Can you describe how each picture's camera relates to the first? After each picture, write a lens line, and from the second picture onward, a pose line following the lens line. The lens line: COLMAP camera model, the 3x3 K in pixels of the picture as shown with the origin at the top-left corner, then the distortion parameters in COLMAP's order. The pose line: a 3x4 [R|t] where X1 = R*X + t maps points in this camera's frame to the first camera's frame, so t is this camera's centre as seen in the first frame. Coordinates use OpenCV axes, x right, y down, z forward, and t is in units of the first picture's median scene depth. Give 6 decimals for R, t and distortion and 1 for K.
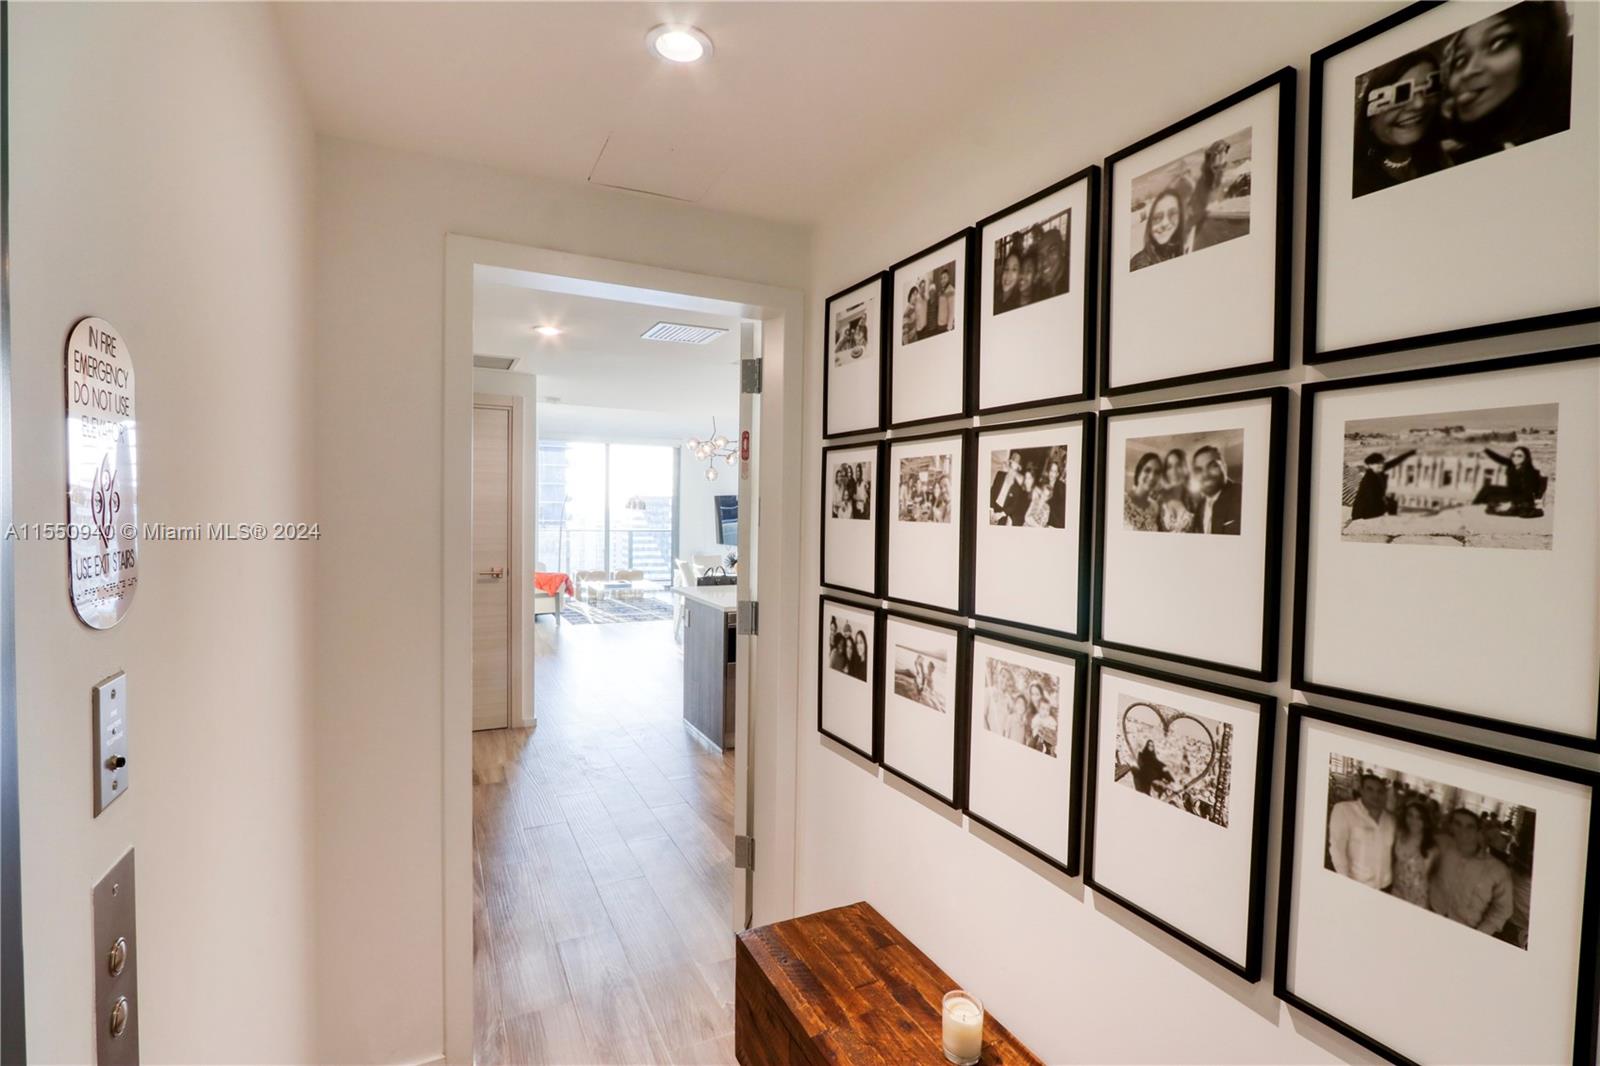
lens RADIAL K [[739.7, 0, 798.4], [0, 739.7, 533.9], [0, 0, 1]] dist [-0.016693, 0.005086]
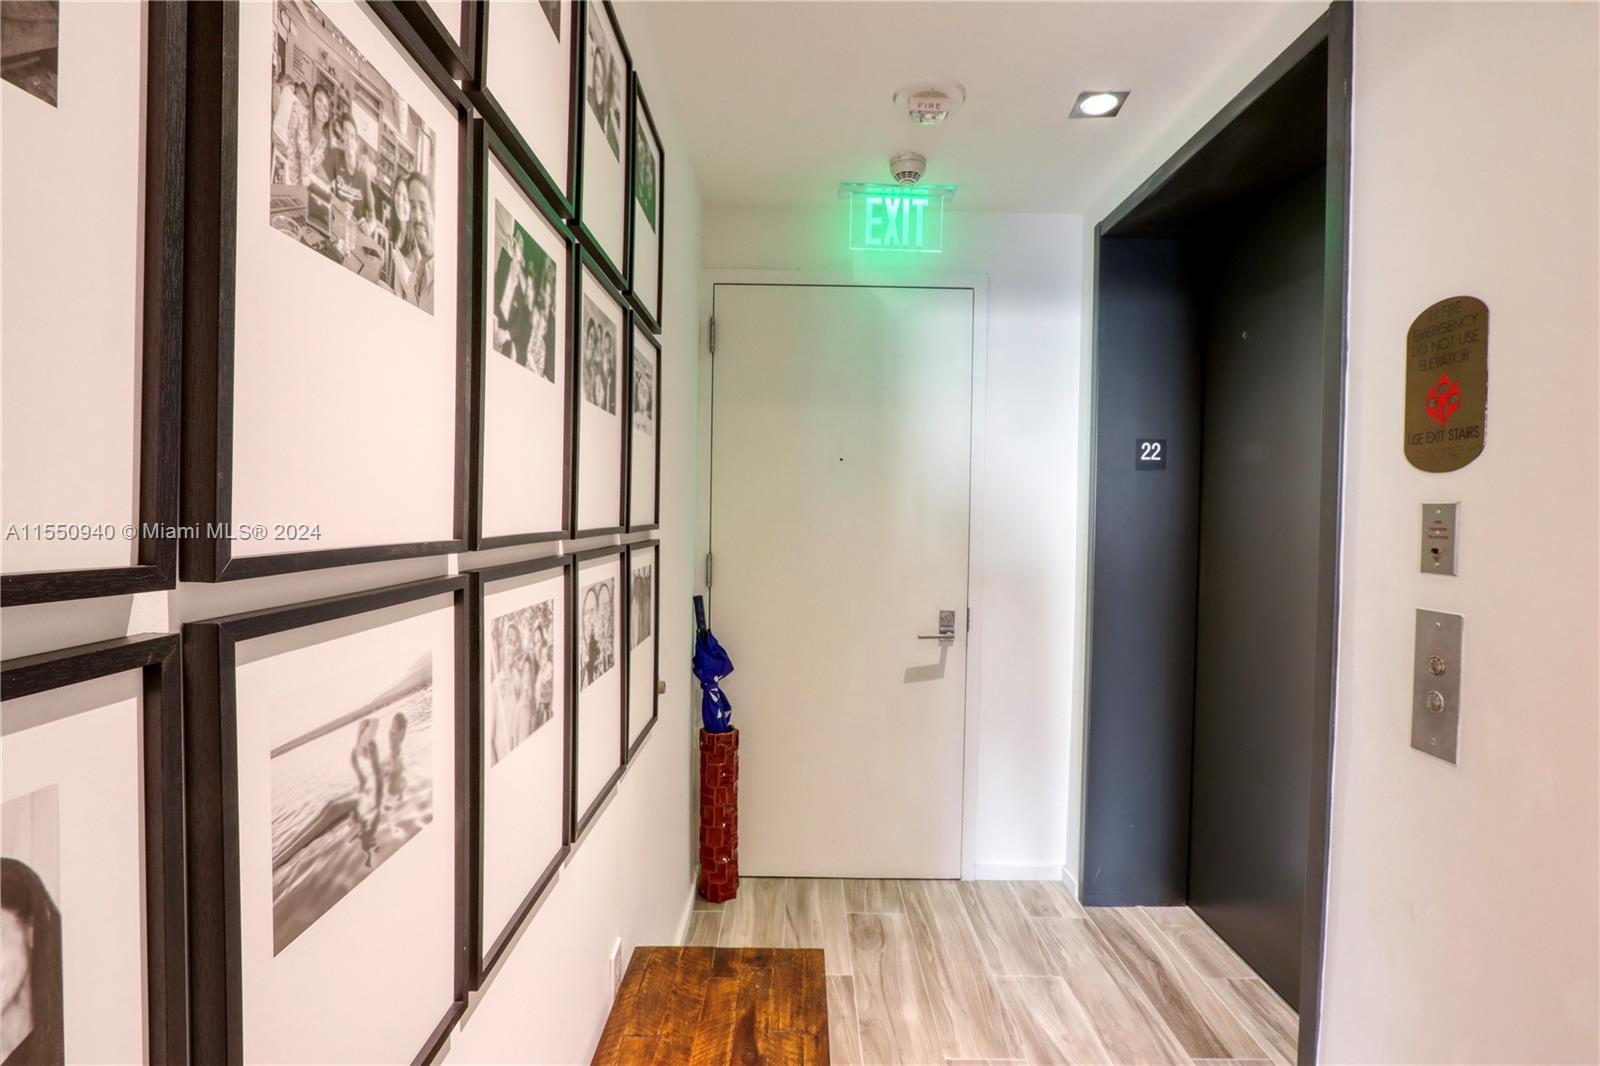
lens RADIAL K [[739.7, 0, 800.2], [0, 739.7, 527.8], [0, 0, 1]] dist [-0.016693, 0.005086]
pose [[-0.893288, -0.037507, 0.447917, -0.127442], [-0.010964, 0.998034, 0.061705, 0.064662], [-0.449351, 0.050209, -0.891943, 1.187011]]
